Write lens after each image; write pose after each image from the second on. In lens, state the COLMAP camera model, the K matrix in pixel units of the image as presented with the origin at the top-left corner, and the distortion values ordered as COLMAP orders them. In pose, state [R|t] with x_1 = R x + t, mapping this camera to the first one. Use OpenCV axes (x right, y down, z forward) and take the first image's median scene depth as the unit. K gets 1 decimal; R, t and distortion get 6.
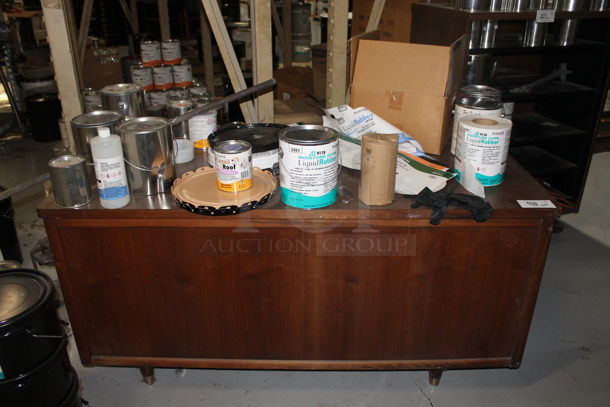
lens RADIAL K [[516.0, 0, 305.0], [0, 516.0, 203.5], [0, 0, 1]] dist [-0.176706, 0.150186]
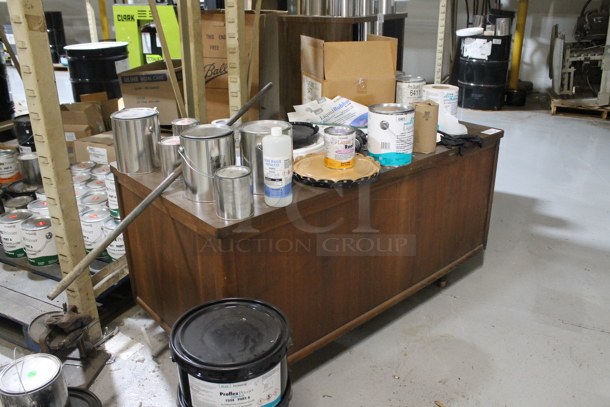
lens RADIAL K [[516.0, 0, 305.0], [0, 516.0, 203.5], [0, 0, 1]] dist [-0.176706, 0.150186]
pose [[0.744709, -0.262788, 0.613474, -0.788849], [0.296743, 0.953734, 0.048320, -0.026029], [-0.597789, 0.146060, 0.788235, 0.120882]]
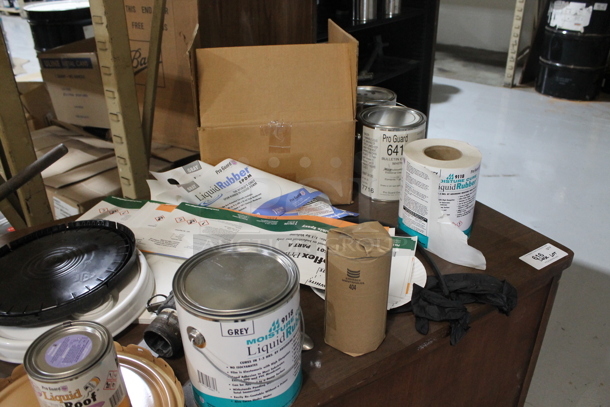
lens RADIAL K [[516.0, 0, 305.0], [0, 516.0, 203.5], [0, 0, 1]] dist [-0.176706, 0.150186]
pose [[0.843205, -0.262929, 0.468907, -0.112231], [0.242439, 0.964484, 0.104851, -0.184189], [-0.479822, 0.025271, 0.877002, 0.433586]]
